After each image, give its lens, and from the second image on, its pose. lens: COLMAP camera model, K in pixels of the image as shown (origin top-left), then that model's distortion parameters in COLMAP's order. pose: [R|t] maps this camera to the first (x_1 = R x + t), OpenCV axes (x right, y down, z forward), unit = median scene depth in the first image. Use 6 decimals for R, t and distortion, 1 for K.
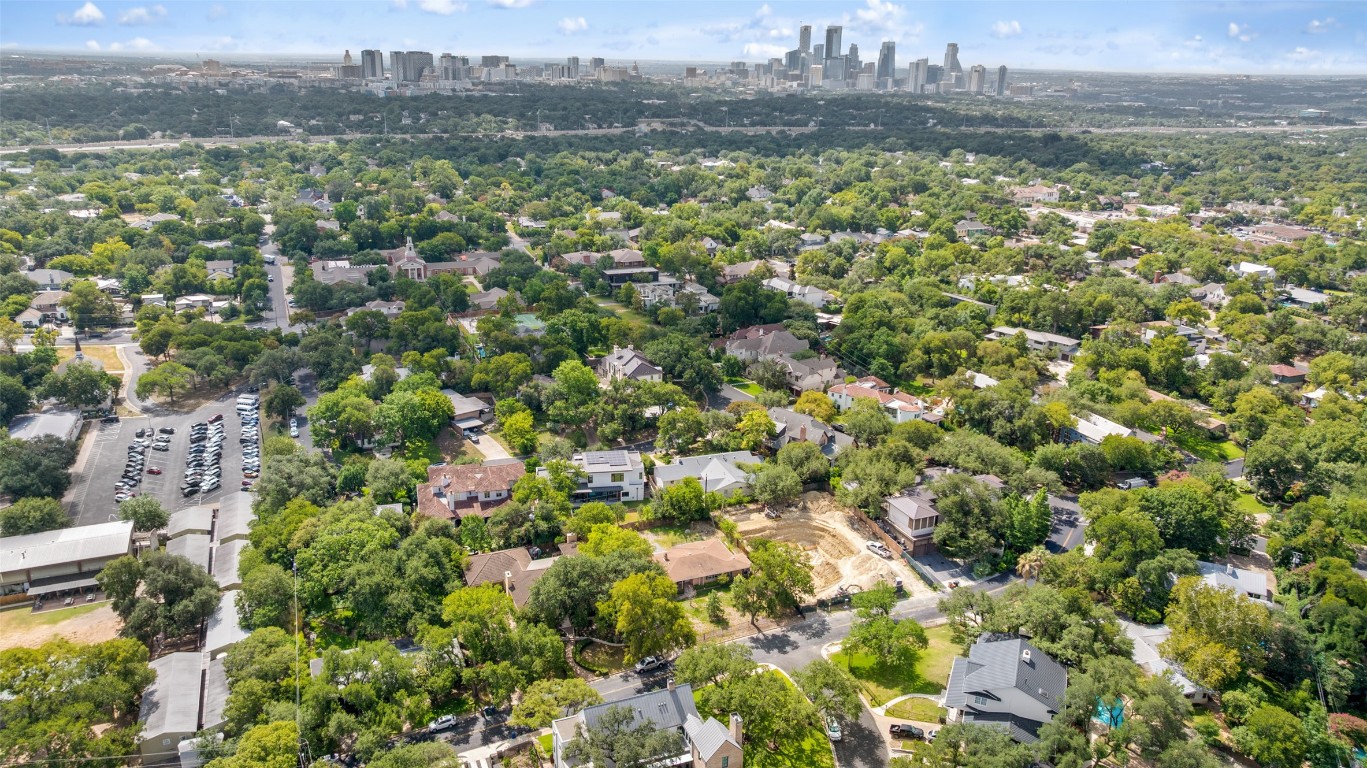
lens RADIAL K [[959.7, 0, 683.5], [0, 959.7, 384.0], [0, 0, 1]] dist [-0.038196, 0.032905]
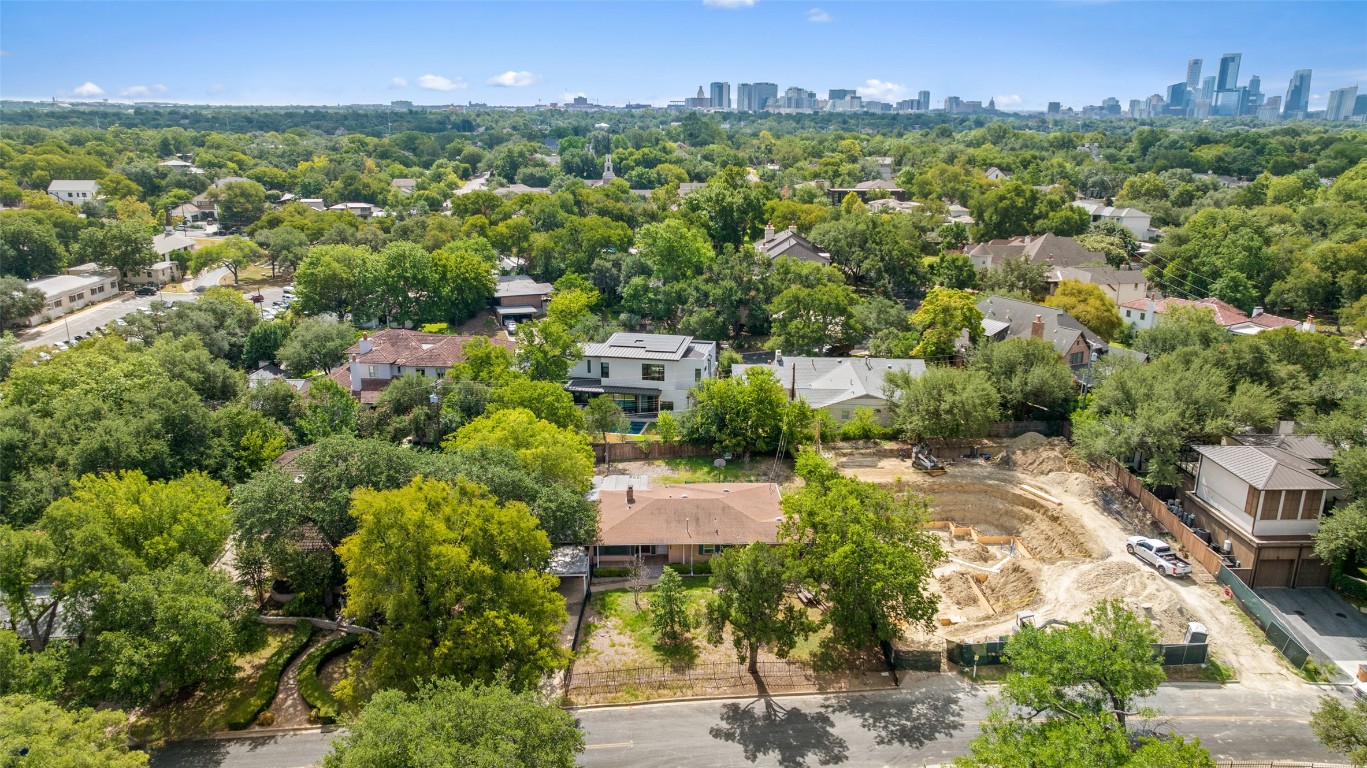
lens RADIAL K [[959.7, 0, 683.5], [0, 959.7, 384.0], [0, 0, 1]] dist [-0.038196, 0.032905]
pose [[0.936809, 0.083699, -0.339683, 0.139803], [-0.101042, 0.994313, -0.033661, 0.127889], [0.334933, 0.065856, 0.939938, 0.525215]]
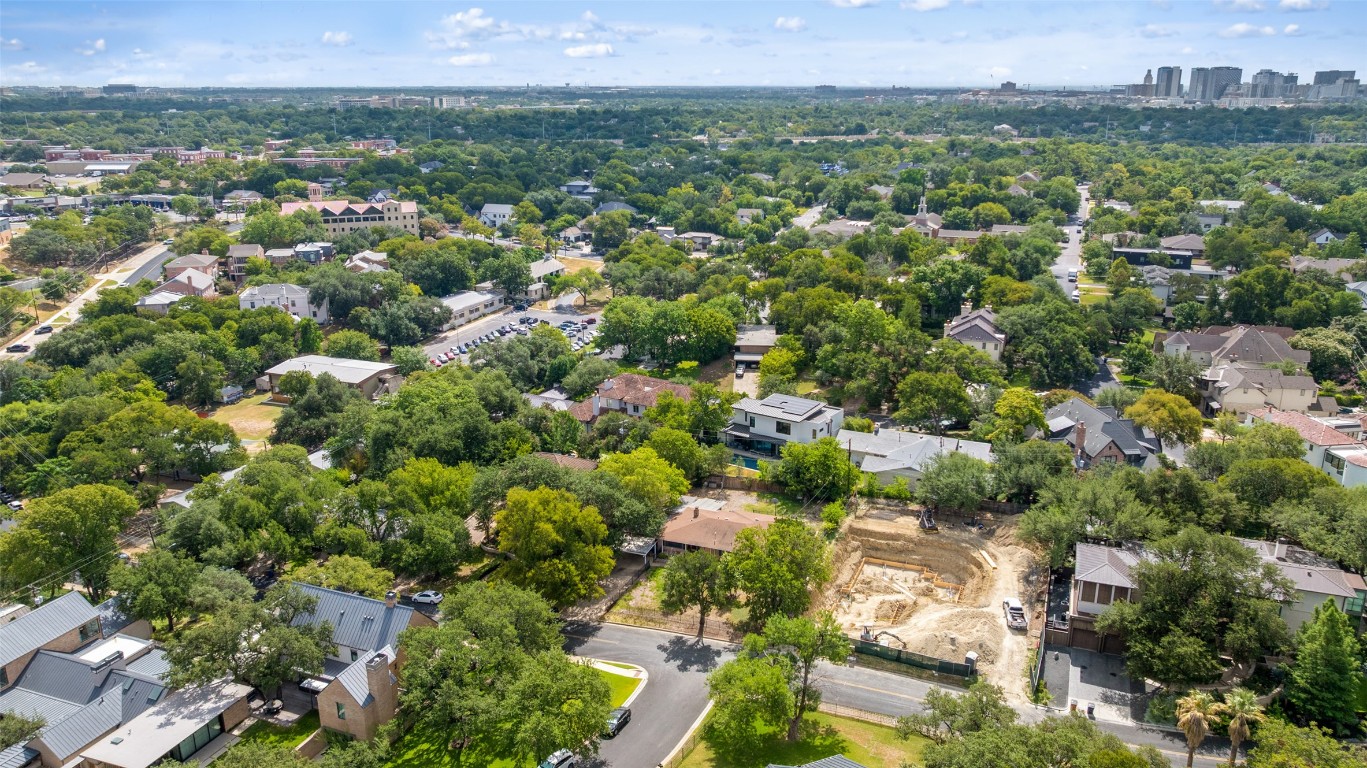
lens RADIAL K [[998.1, 0, 680.6], [0, 998.1, 380.3], [0, 0, 1]] dist [-0.009639, -0.004165]
pose [[0.711382, 0.176938, -0.680168, 0.426289], [-0.208567, 0.977341, 0.036107, 0.052109], [0.671145, 0.116175, 0.732167, 0.386010]]
